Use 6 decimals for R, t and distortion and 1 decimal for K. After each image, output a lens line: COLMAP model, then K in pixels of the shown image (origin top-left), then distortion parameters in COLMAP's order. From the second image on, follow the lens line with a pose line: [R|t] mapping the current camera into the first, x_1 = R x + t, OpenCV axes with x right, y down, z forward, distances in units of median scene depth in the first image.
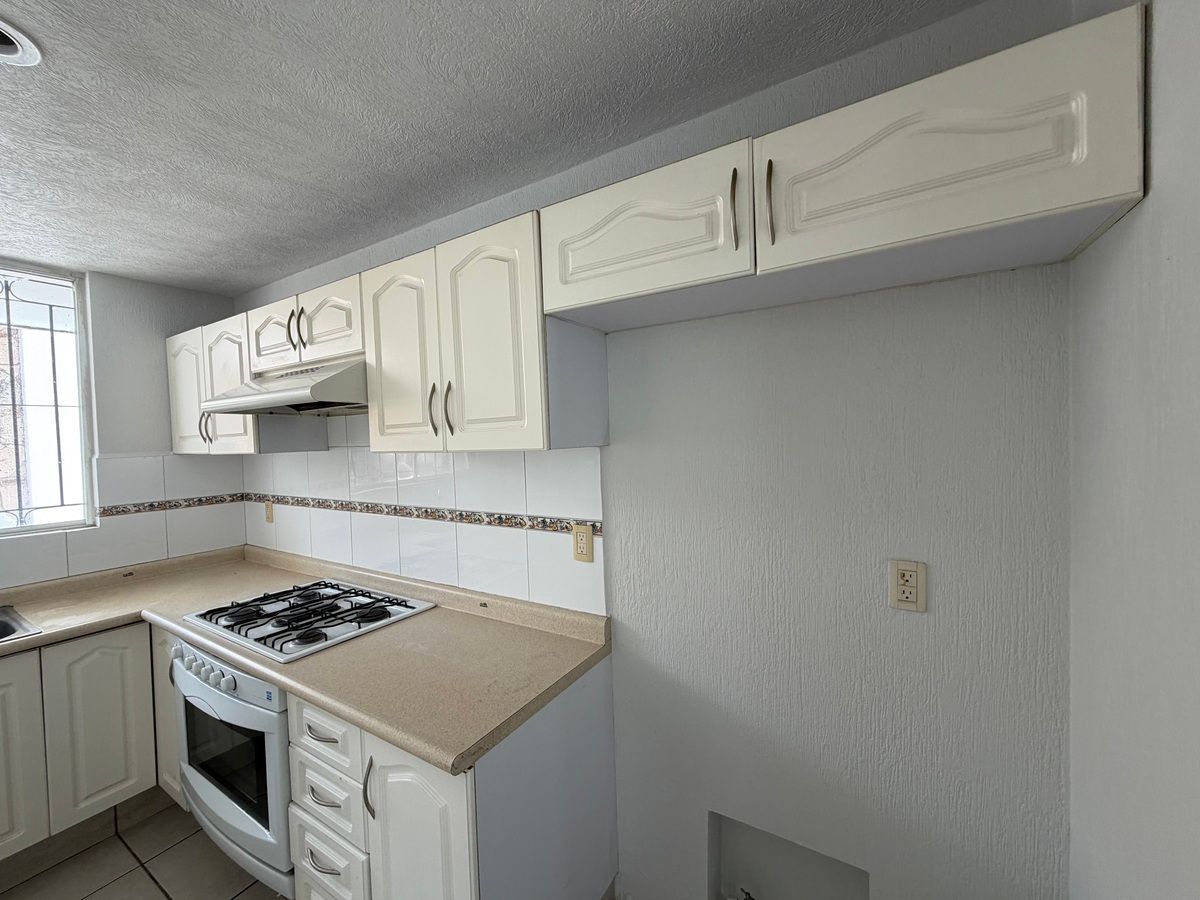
lens RADIAL K [[477.2, 0, 596.9], [0, 477.2, 450.8], [0, 0, 1]] dist [-0.000092, -0.000137]
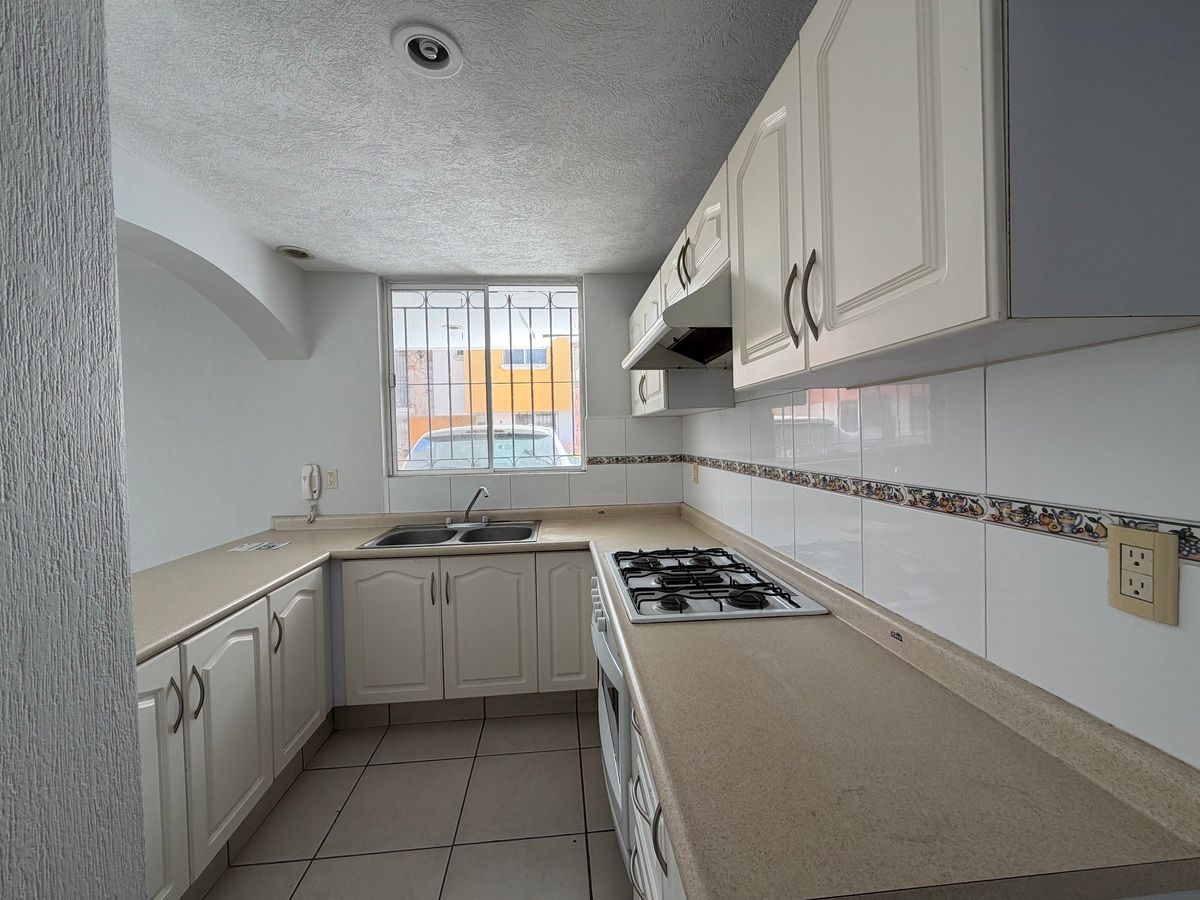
lens RADIAL K [[477.2, 0, 596.9], [0, 477.2, 450.8], [0, 0, 1]] dist [-0.000092, -0.000137]
pose [[0.594384, 0.037765, -0.803294, 0.015584], [-0.013899, 0.999230, 0.036692, 0.067893], [0.804061, -0.010644, 0.594451, 0.322765]]
